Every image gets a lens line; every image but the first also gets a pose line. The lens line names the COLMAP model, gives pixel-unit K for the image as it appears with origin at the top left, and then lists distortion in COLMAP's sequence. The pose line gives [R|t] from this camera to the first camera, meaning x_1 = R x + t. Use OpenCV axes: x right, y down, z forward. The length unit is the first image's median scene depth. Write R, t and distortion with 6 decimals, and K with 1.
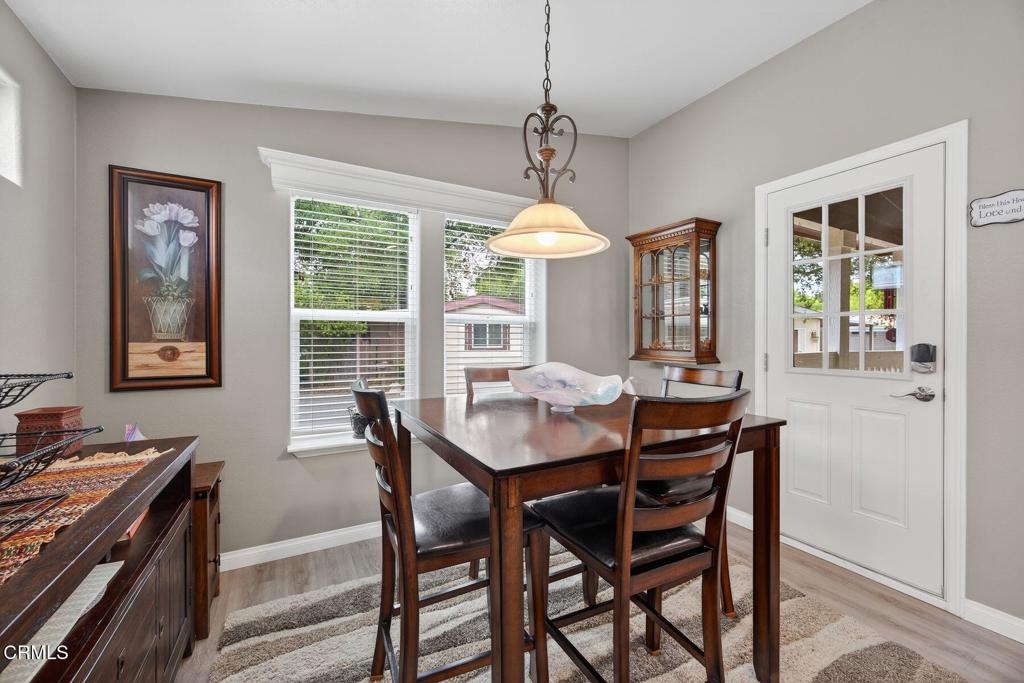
lens RADIAL K [[405.2, 0, 512.0], [0, 405.2, 341.5], [0, 0, 1]] dist [-0.004655, -0.000036]
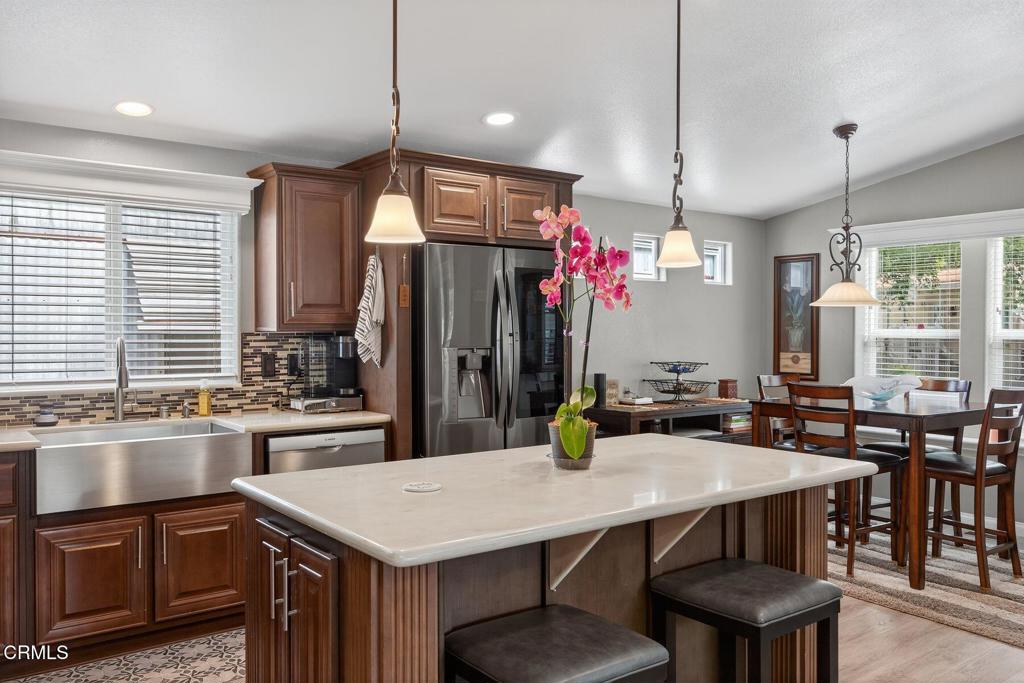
lens RADIAL K [[796.1, 0, 512.0], [0, 796.1, 341.5], [0, 0, 1]] dist [0.005291, 0.000688]
pose [[0.124329, 0.010152, -0.992189, 2.422884], [-0.011943, 0.999891, 0.008735, -0.062917], [0.992169, 0.010763, 0.124436, -0.633905]]
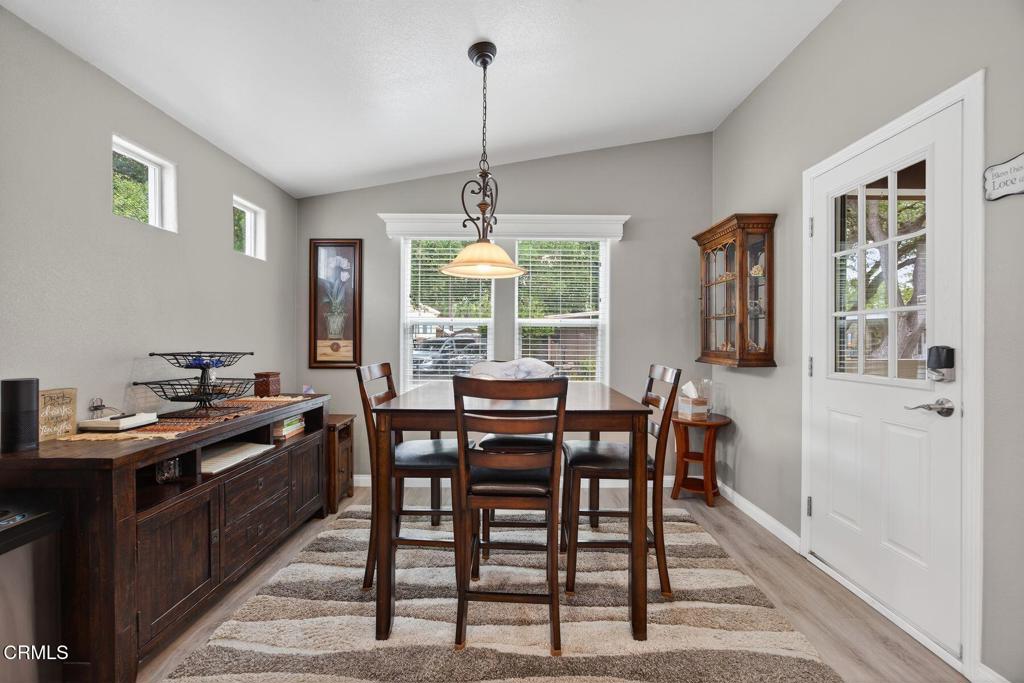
lens RADIAL K [[417.0, 0, 512.0], [0, 417.0, 341.5], [0, 0, 1]] dist [-0.013217, 0.000972]
pose [[0.876853, 0.006431, -0.480716, 0.626532], [-0.009219, 0.999952, -0.003439, 0.006556], [0.480671, 0.007447, 0.876870, -0.155012]]
